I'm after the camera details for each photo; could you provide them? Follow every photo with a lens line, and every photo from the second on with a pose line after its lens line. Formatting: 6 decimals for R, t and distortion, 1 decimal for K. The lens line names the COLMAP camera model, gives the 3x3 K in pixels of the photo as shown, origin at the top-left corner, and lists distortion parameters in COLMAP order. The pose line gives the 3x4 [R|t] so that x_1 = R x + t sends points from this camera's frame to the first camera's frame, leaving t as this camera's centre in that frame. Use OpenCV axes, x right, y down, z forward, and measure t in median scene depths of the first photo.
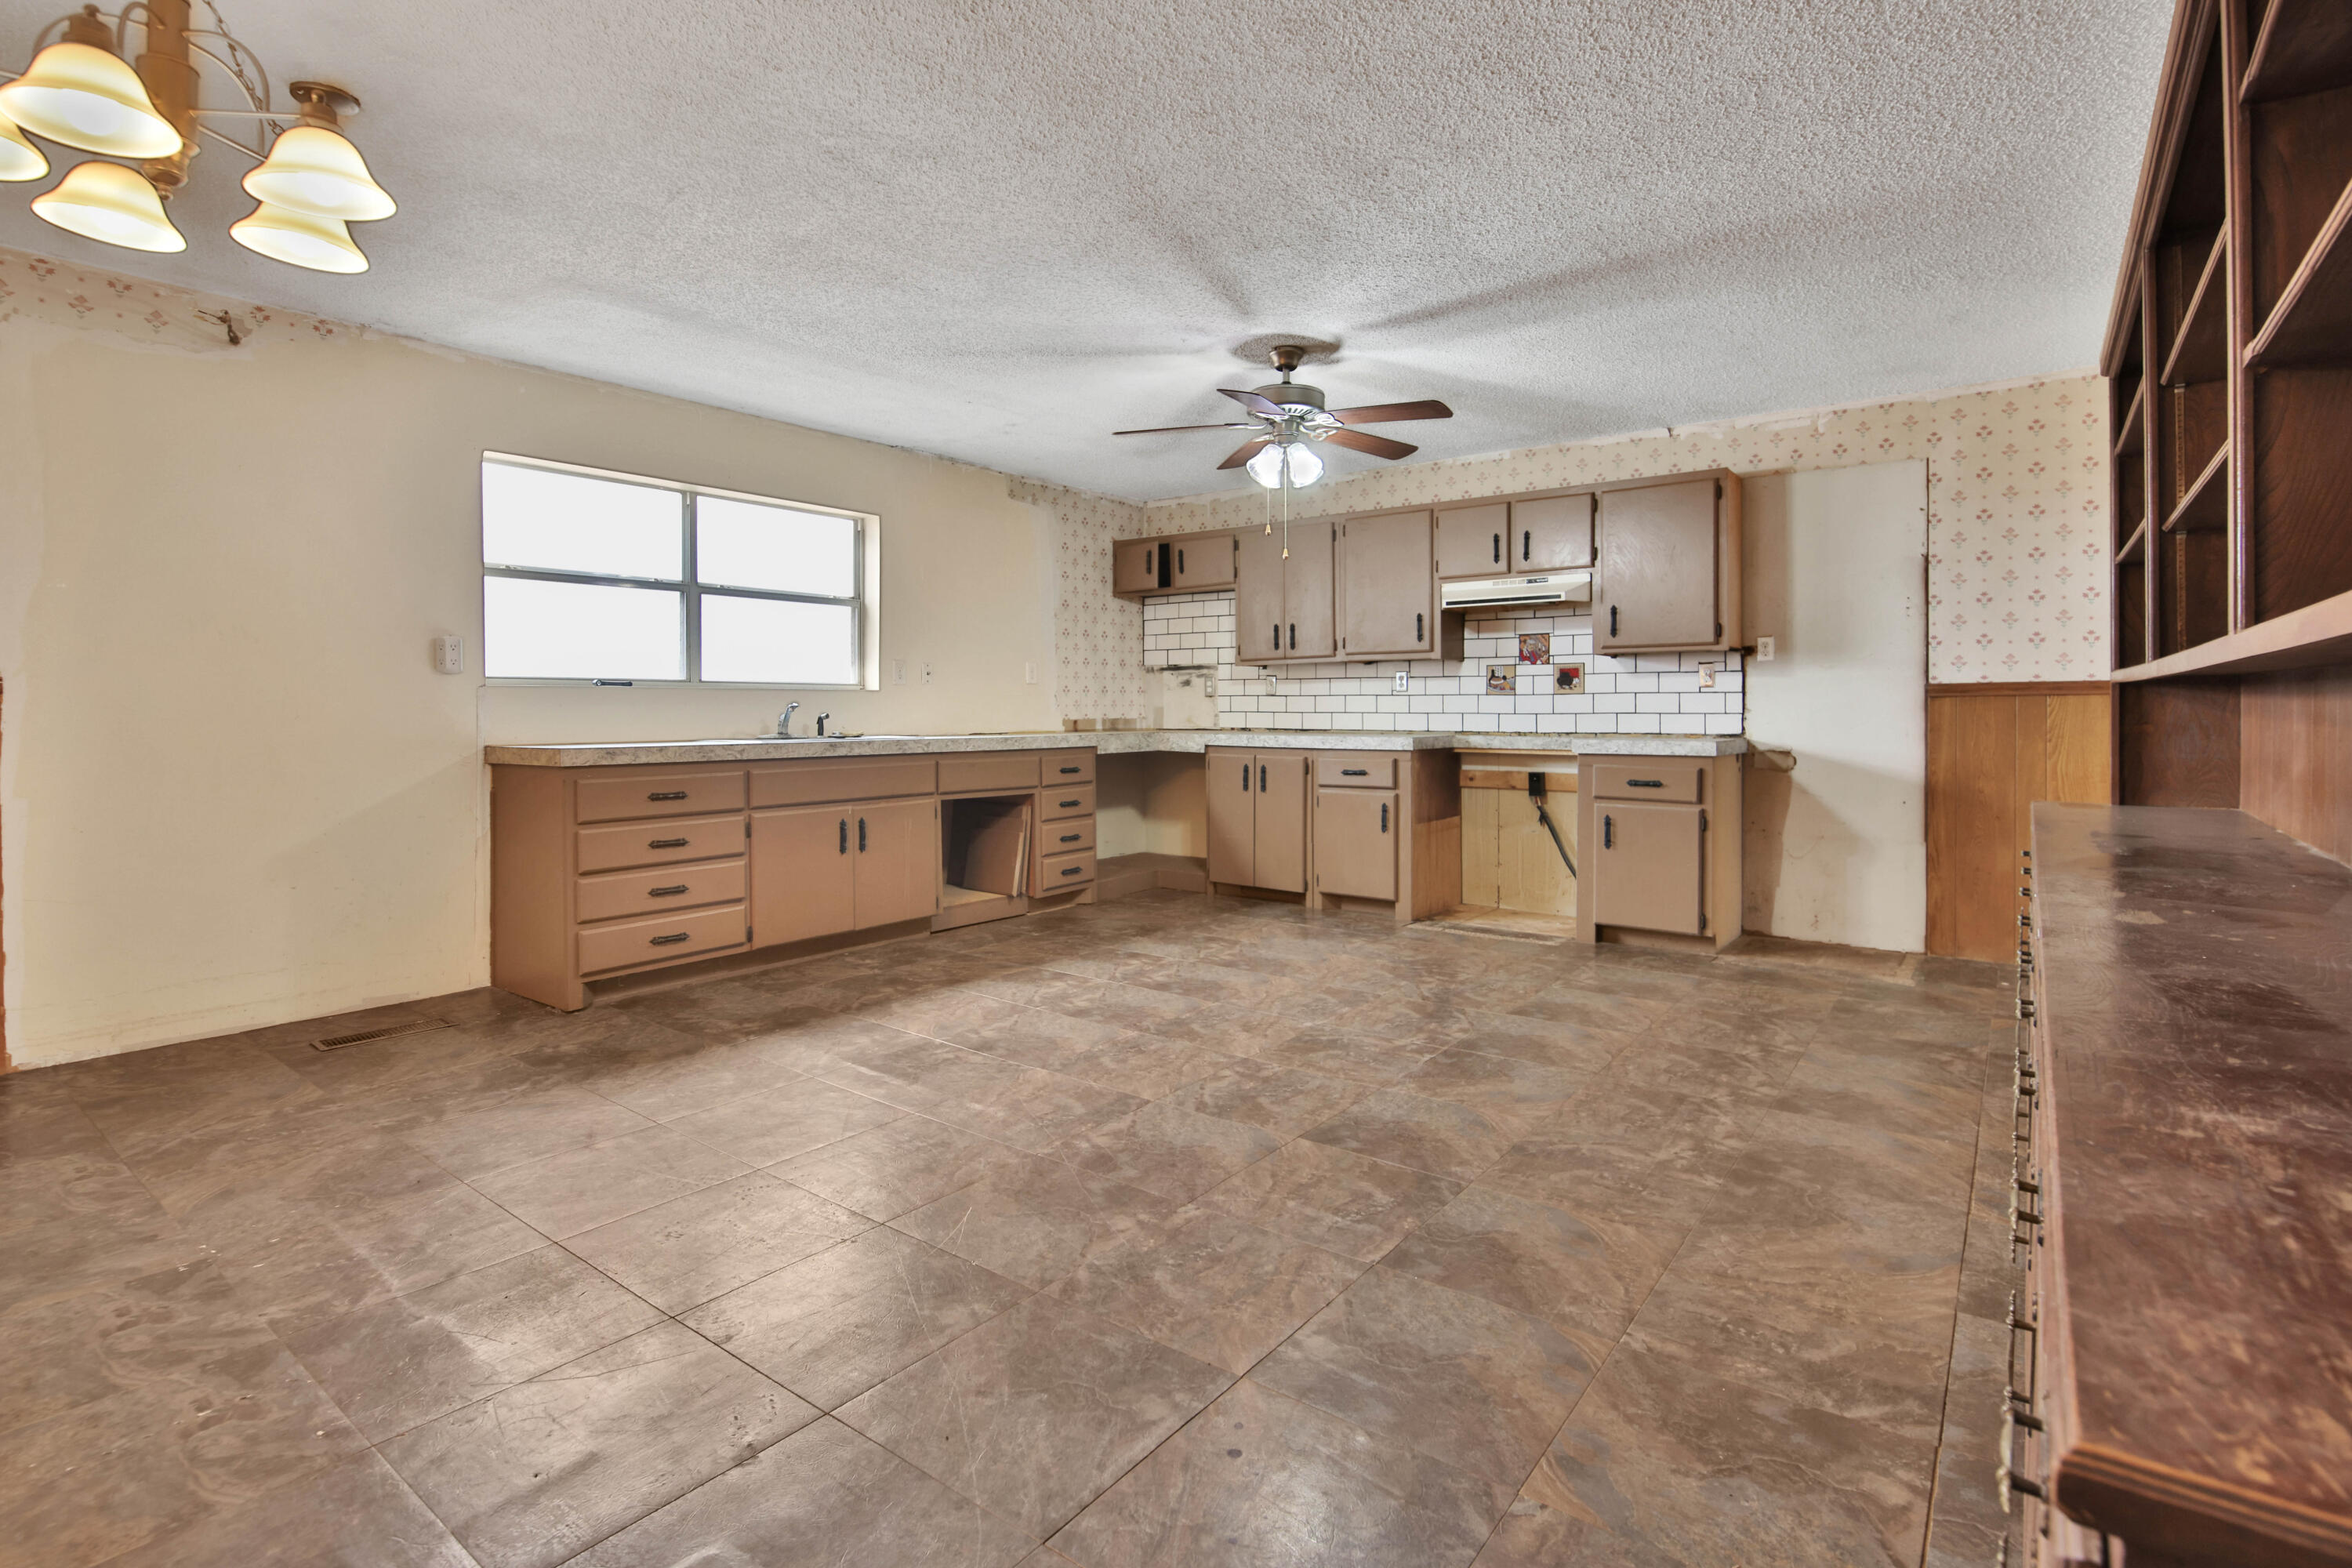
lens RADIAL K [[1111.0, 0, 1180.2], [0, 1111.0, 702.2], [0, 0, 1]] dist [-0.002335, -0.007159]
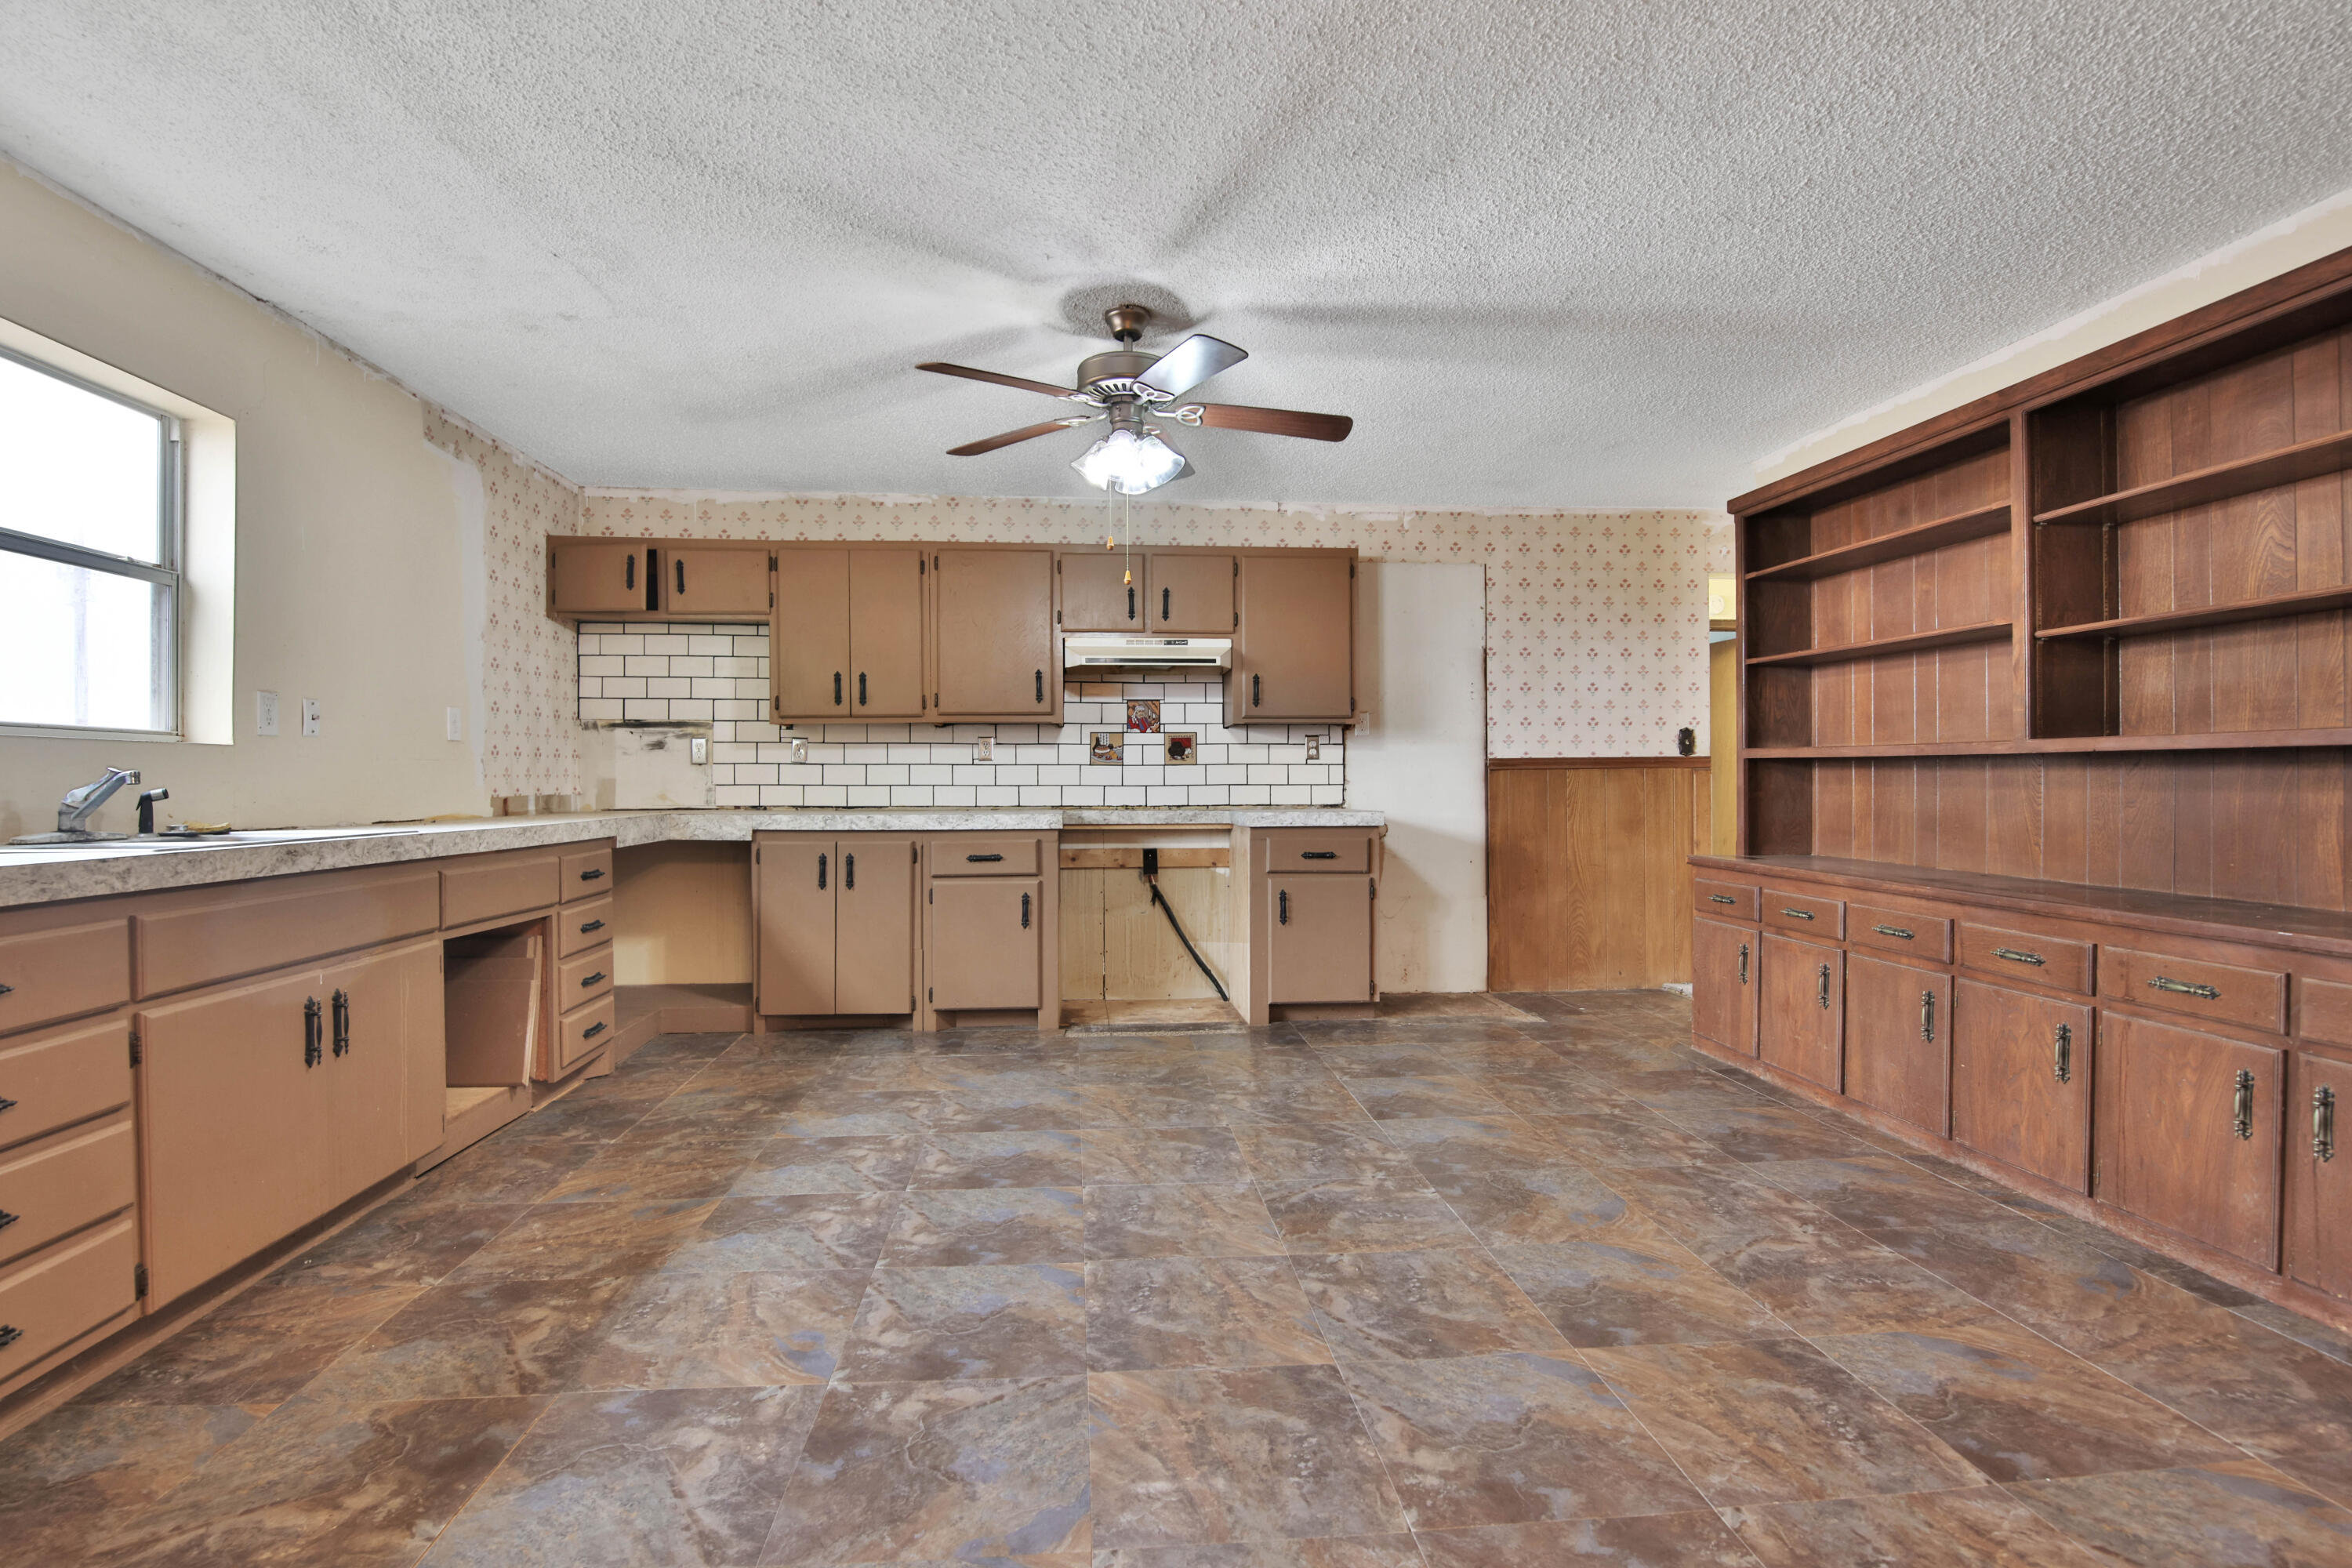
lens RADIAL K [[1103.5, 0, 1172.1], [0, 1103.5, 769.6], [0, 0, 1]] dist [0.000780, -0.010842]
pose [[0.741609, 0.006694, 0.670799, -0.294056], [-0.002631, 0.999972, -0.007071, 0.003555], [-0.670827, 0.003479, 0.741605, 0.309669]]
